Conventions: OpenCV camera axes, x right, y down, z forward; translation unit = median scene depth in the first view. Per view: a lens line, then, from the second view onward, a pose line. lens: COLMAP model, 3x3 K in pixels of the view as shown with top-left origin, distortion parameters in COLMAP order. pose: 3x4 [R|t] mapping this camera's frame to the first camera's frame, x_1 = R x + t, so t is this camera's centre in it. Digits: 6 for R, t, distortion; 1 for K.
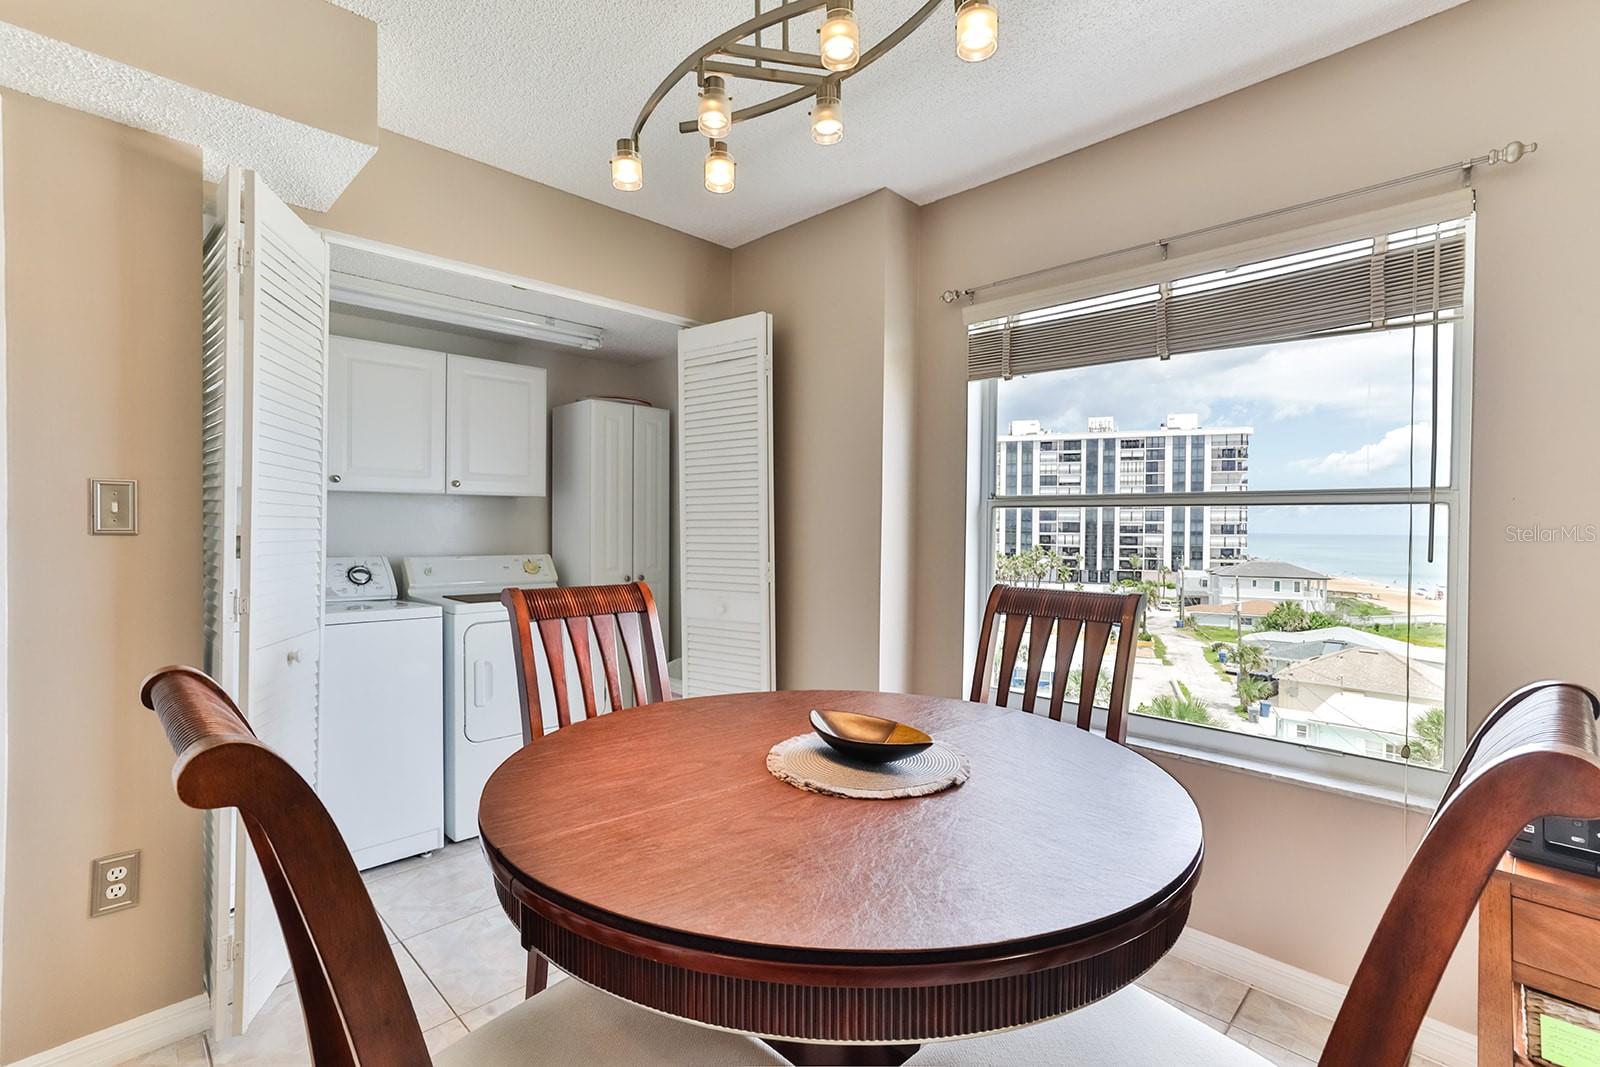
lens RADIAL K [[722.1, 0, 790.9], [0, 722.1, 532.2], [0, 0, 1]] dist [-0.029423, 0.016190]
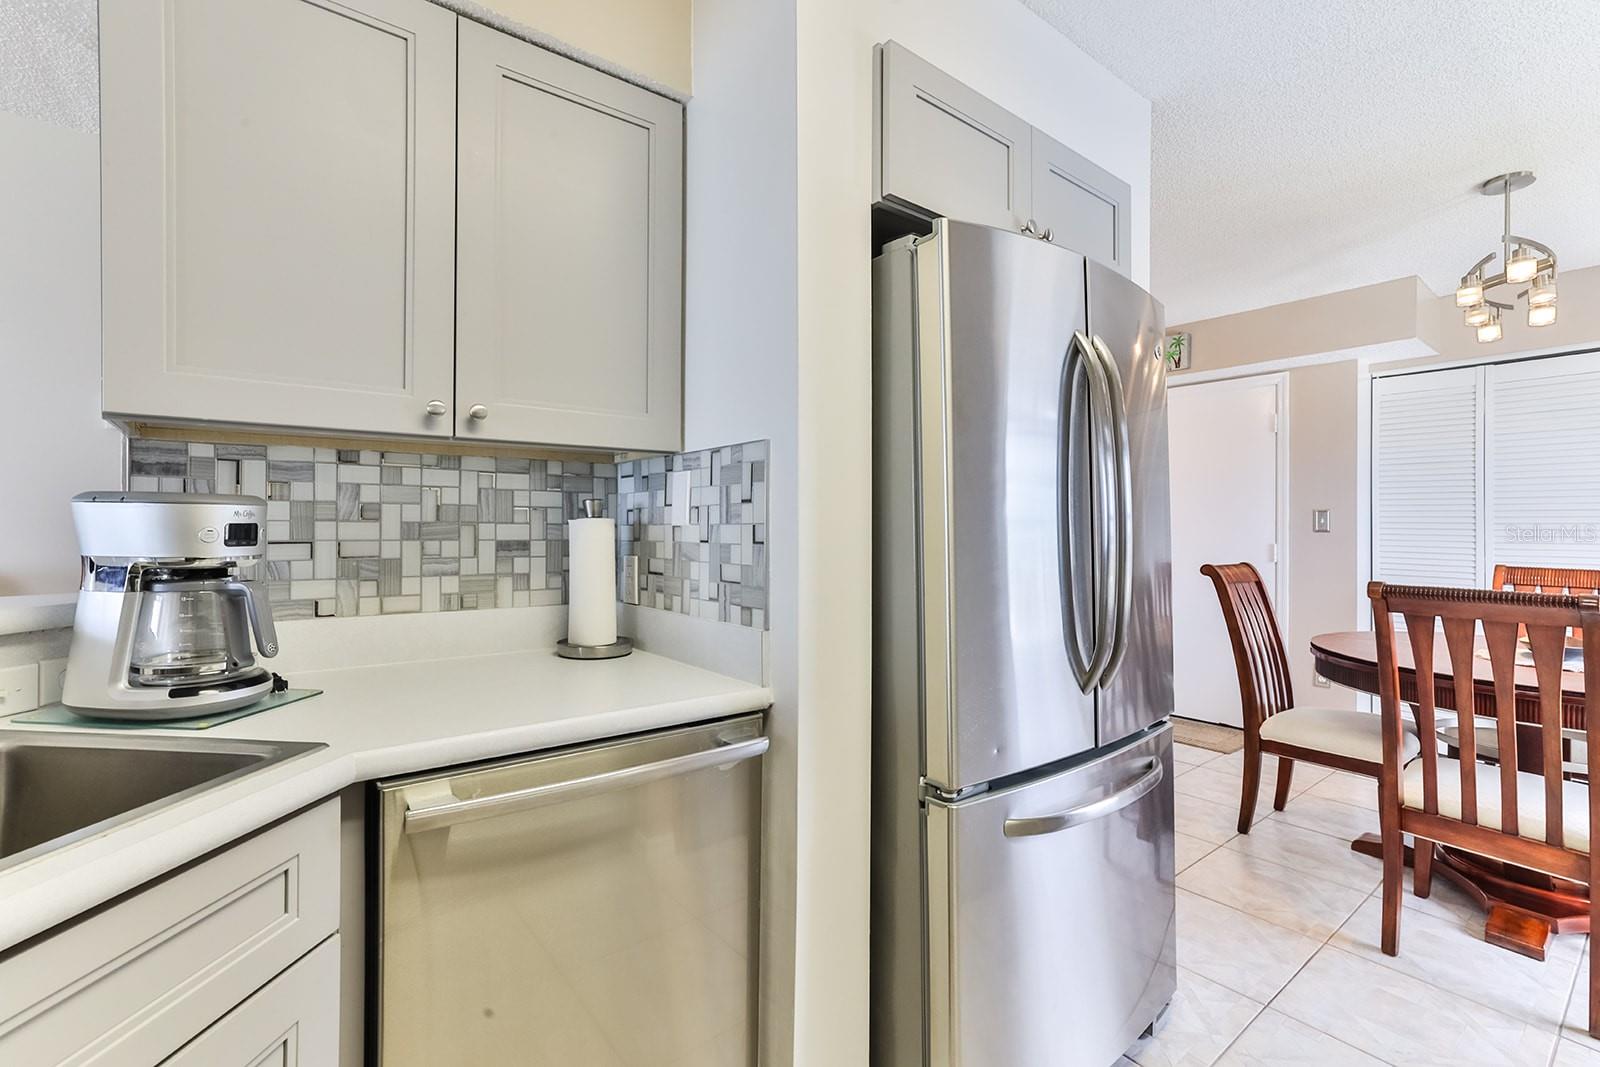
lens RADIAL K [[709.8, 0, 801.7], [0, 709.8, 523.0], [0, 0, 1]] dist [-0.027500, 0.015961]
pose [[-0.105782, -0.016414, -0.994254, 1.369071], [-0.015557, 0.999769, -0.014850, 0.032143], [0.994268, 0.013897, -0.106013, -0.419520]]
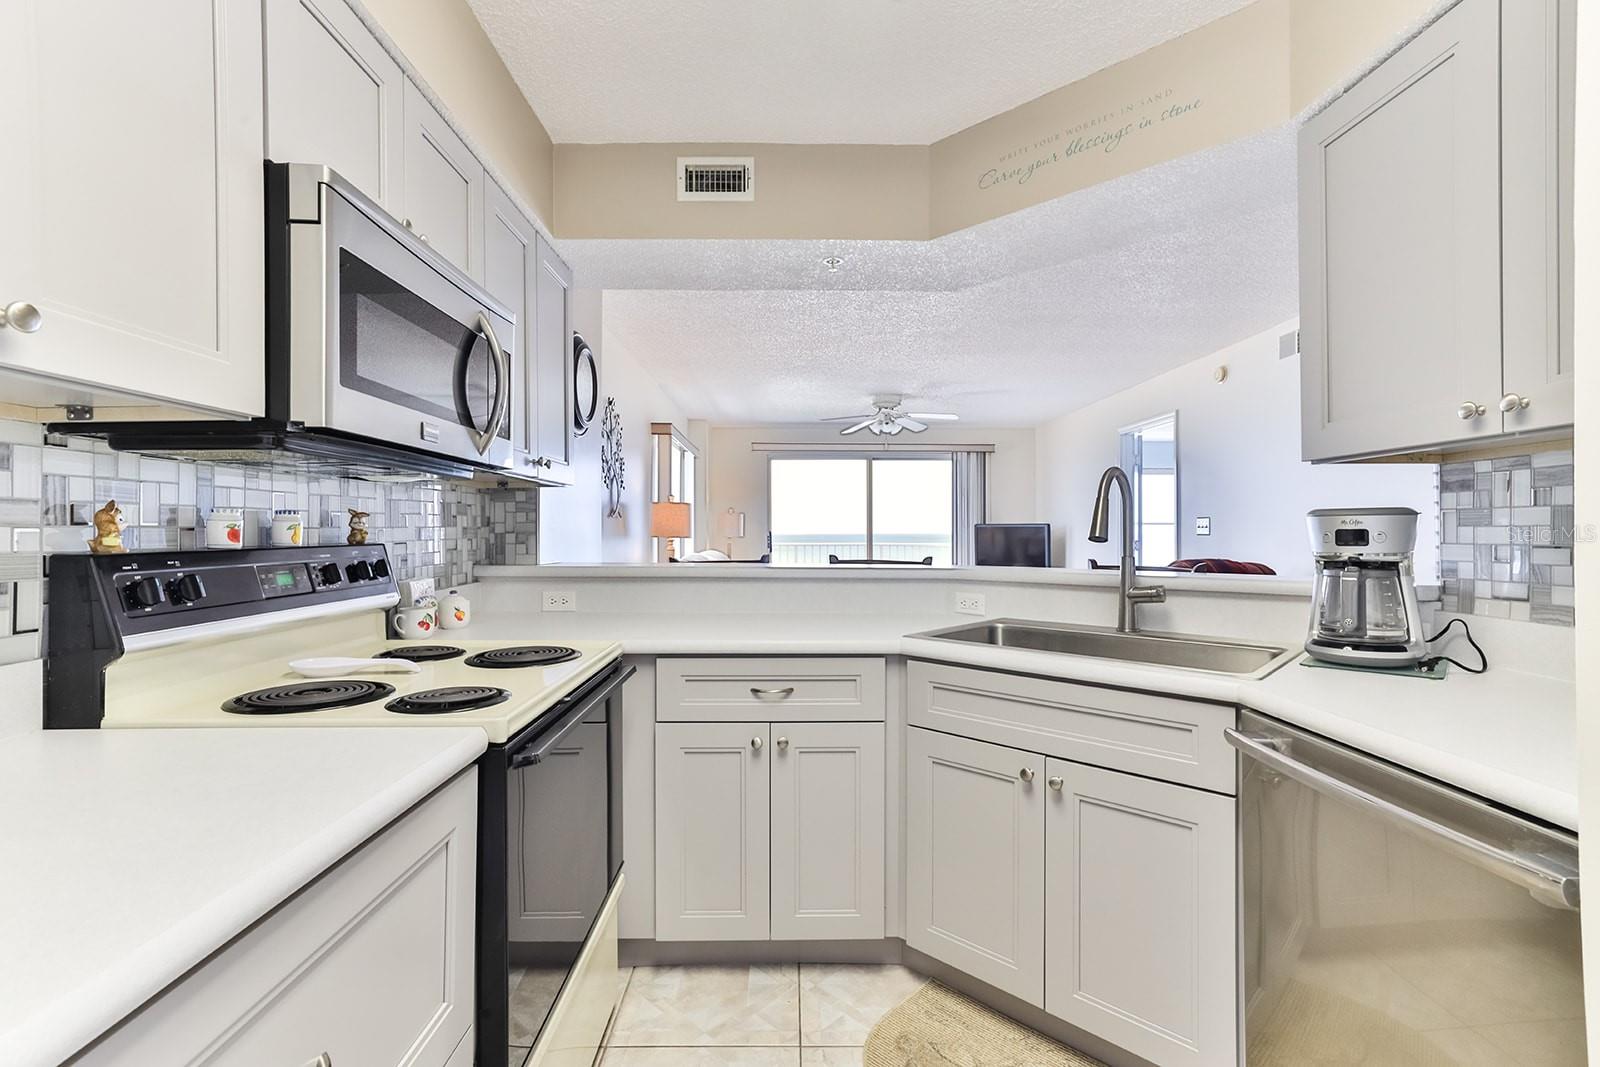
lens RADIAL K [[724.6, 0, 801.0], [0, 724.6, 525.0], [0, 0, 1]] dist [-0.034602, 0.019782]
pose [[-0.722937, -0.002456, 0.690910, 0.780438], [0.001702, 0.999984, 0.005336, 0.021654], [-0.690912, 0.005034, -0.722921, 0.032493]]
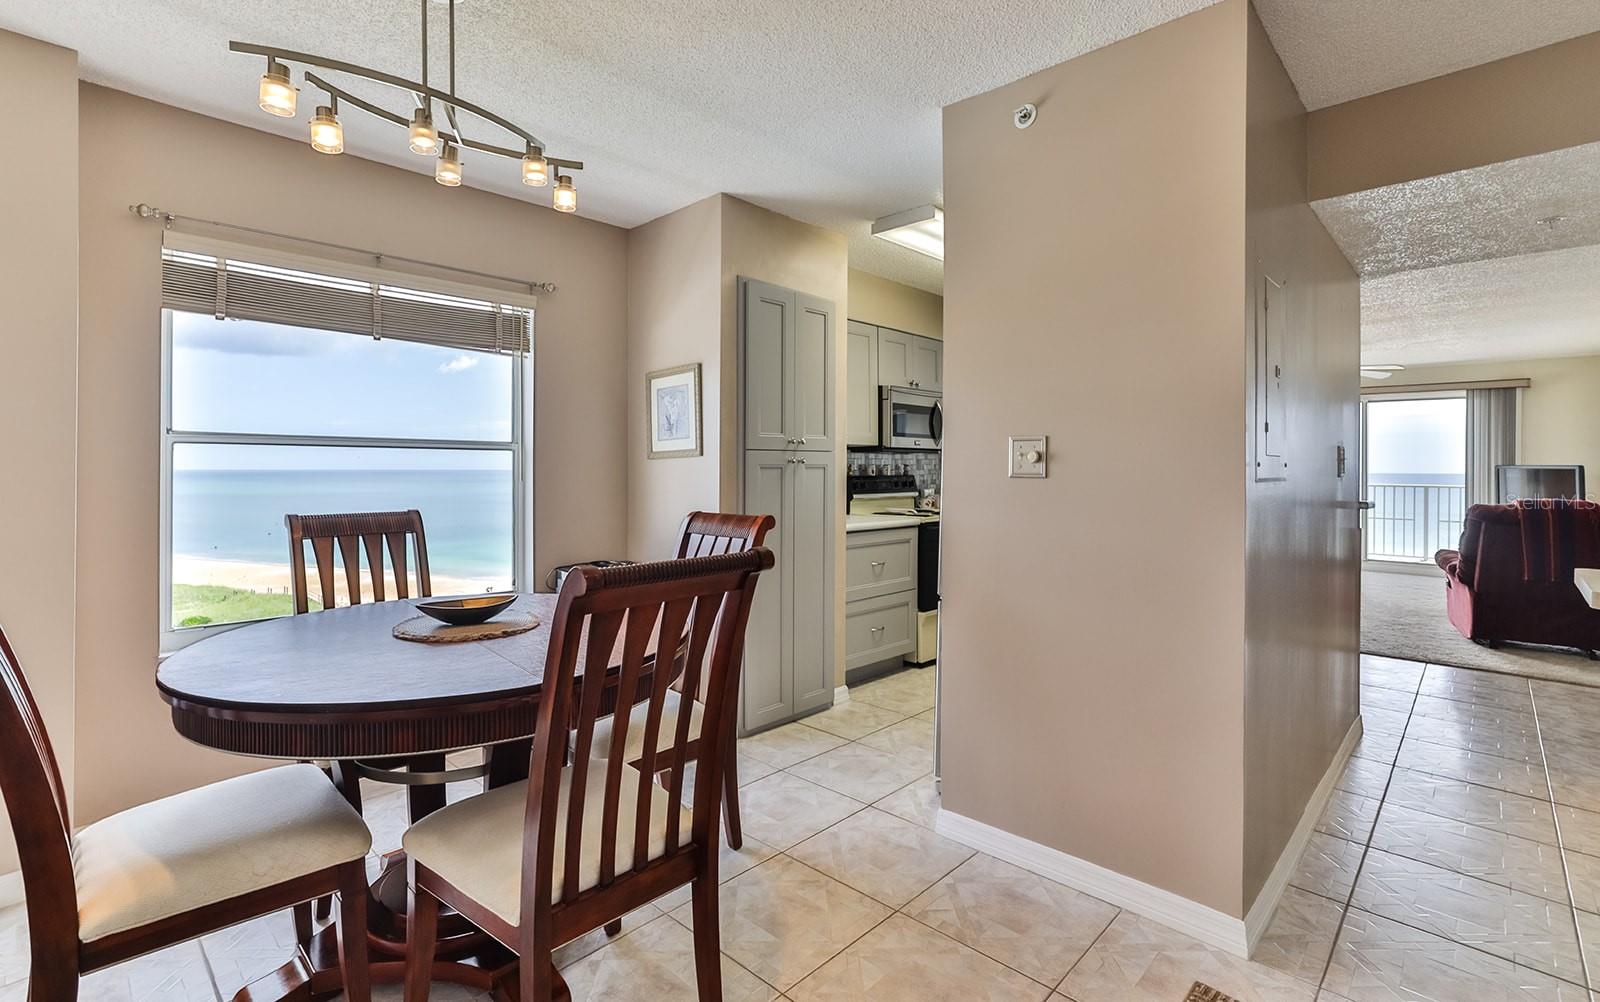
lens RADIAL K [[741.0, 0, 797.0], [0, 741.0, 471.0], [0, 0, 1]] dist [-0.018587, 0.000615]
pose [[-0.029937, -0.013589, 0.999459, -0.945526], [0.006138, 0.999886, 0.013778, -0.007368], [-0.999533, 0.006547, -0.029850, 0.257515]]
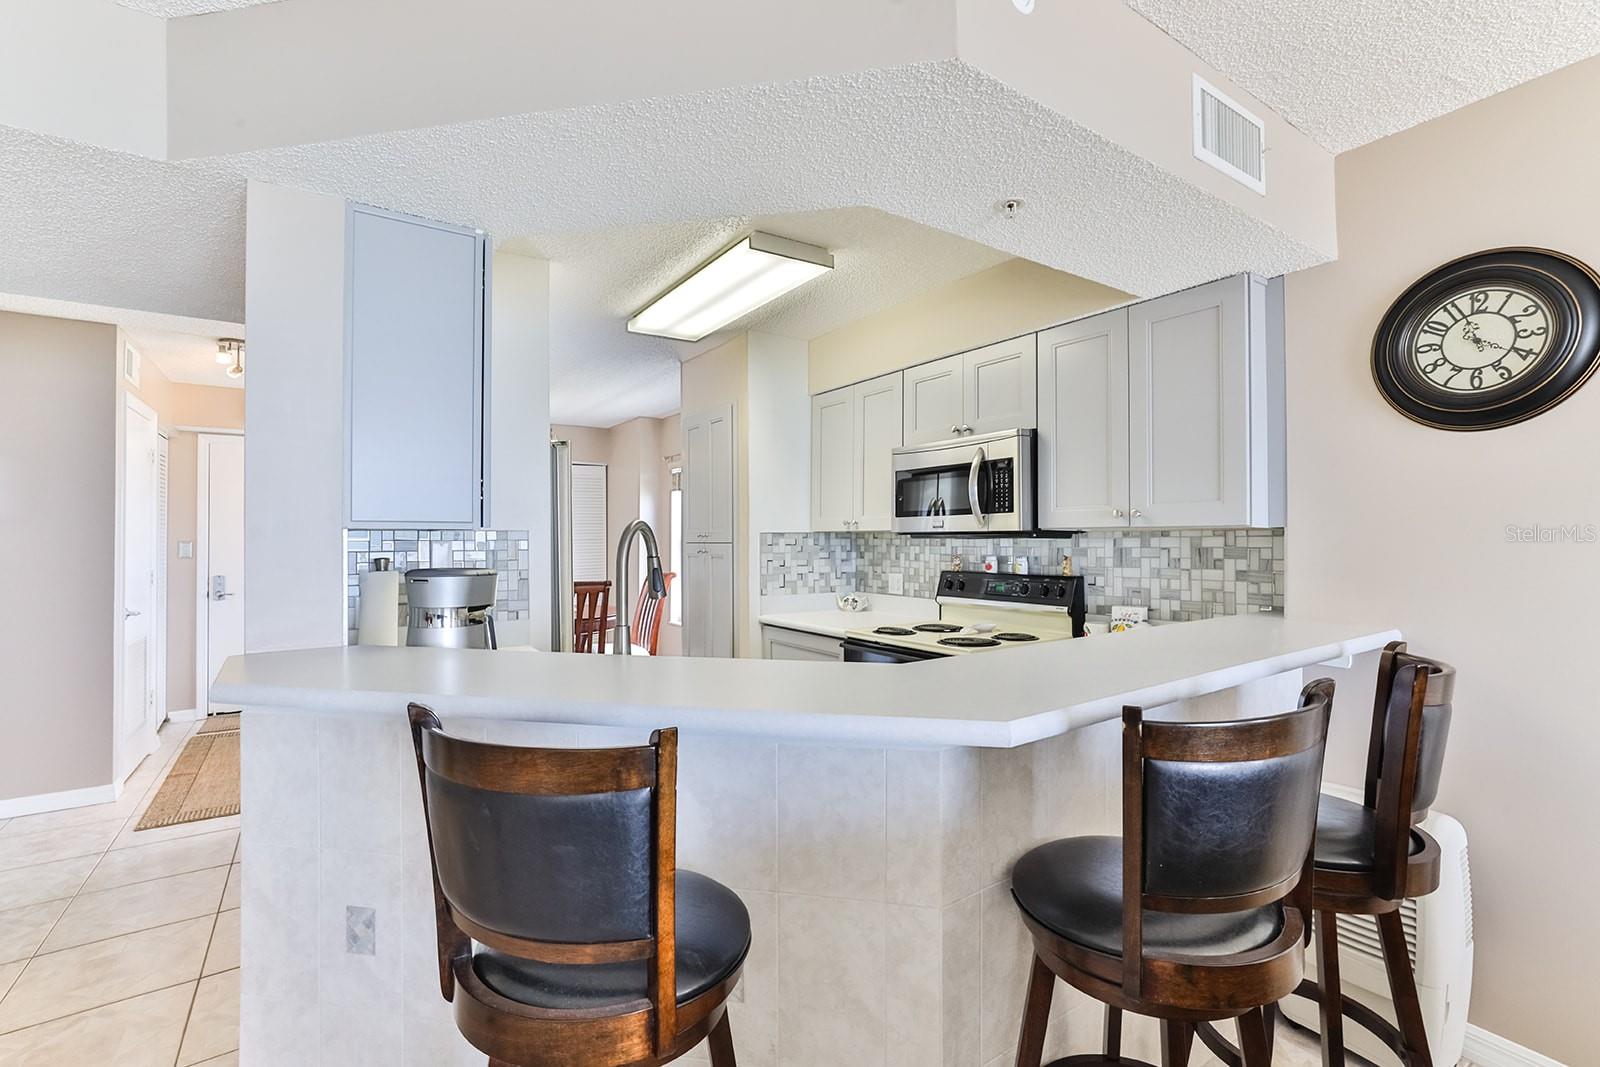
lens RADIAL K [[709.8, 0, 801.7], [0, 709.8, 523.0], [0, 0, 1]] dist [-0.027500, 0.015961]
pose [[0.984677, -0.013460, -0.173868, 1.492246], [0.007566, 0.999375, -0.034518, -0.015332], [0.174224, 0.032673, 0.984164, -1.797510]]
